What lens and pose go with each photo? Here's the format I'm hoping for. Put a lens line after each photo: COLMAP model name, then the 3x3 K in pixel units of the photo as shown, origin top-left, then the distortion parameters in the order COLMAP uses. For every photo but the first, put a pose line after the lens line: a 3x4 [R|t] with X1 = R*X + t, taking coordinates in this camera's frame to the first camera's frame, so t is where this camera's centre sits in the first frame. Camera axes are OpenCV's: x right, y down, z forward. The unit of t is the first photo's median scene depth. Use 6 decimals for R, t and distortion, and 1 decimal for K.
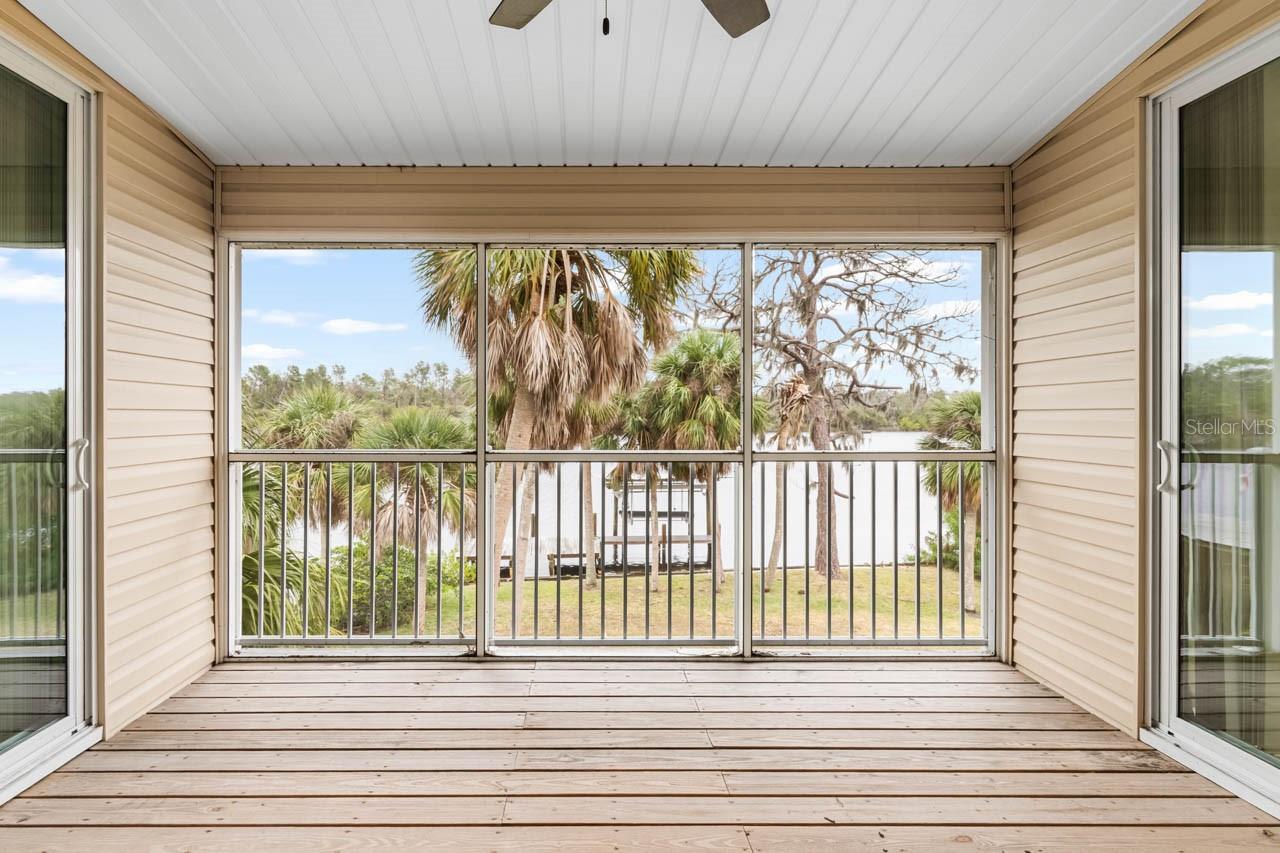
lens RADIAL K [[634.2, 0, 589.4], [0, 634.2, 411.2], [0, 0, 1]] dist [0.000909, 0.000210]
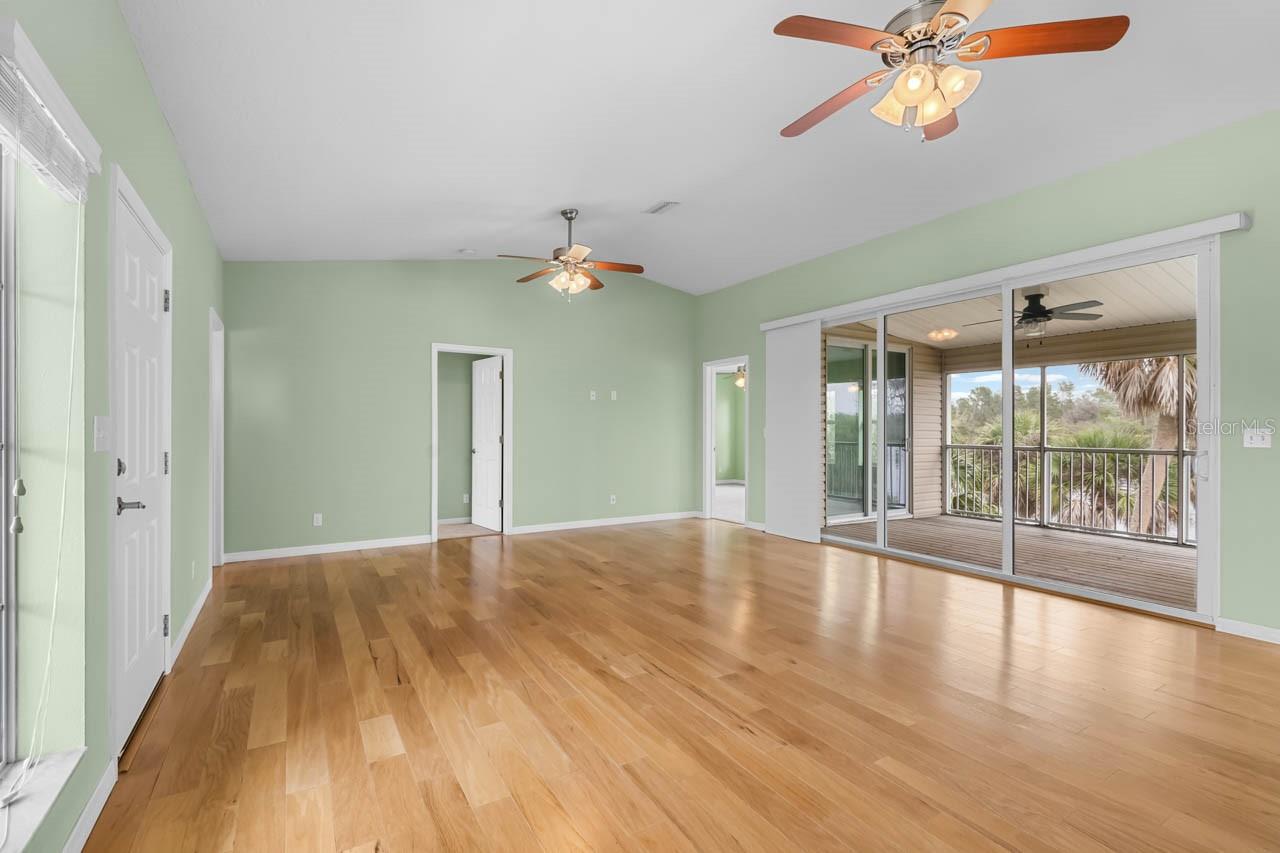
lens RADIAL K [[564.9, 0, 619.8], [0, 564.9, 428.9], [0, 0, 1]] dist [-0.000072, -0.000186]
pose [[0.498267, 0.000225, -0.867024, 0.962987], [-0.000631, 1.000000, -0.000103, -0.011496], [0.867023, 0.000598, 0.498267, -1.645373]]
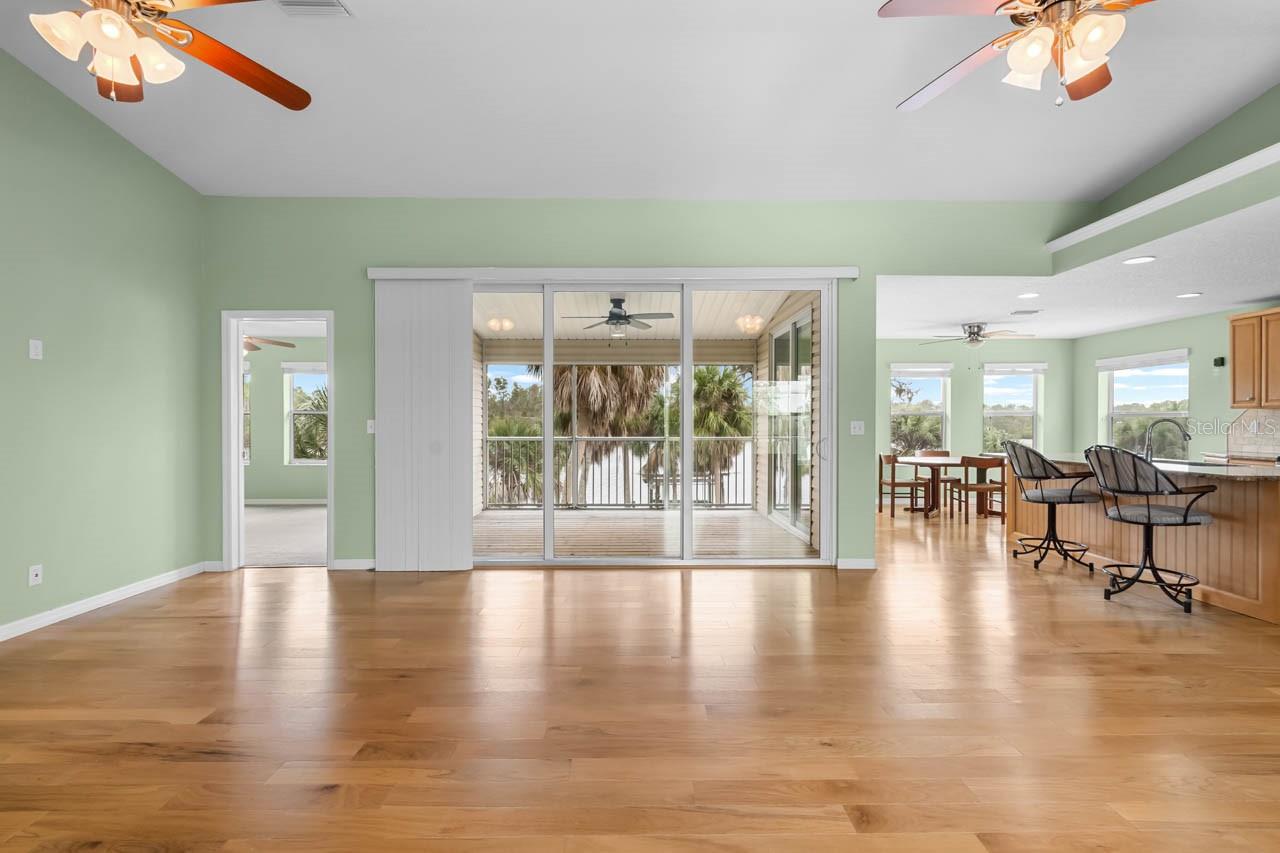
lens RADIAL K [[572.4, 0, 640.0], [0, 572.4, 426.5], [0, 0, 1]] dist [0.002928, 0.000102]
pose [[0.999960, -0.000226, 0.008927, 0.103816], [0.000144, 0.999958, 0.009118, -0.012572], [-0.008929, -0.009117, 0.999919, -1.612287]]
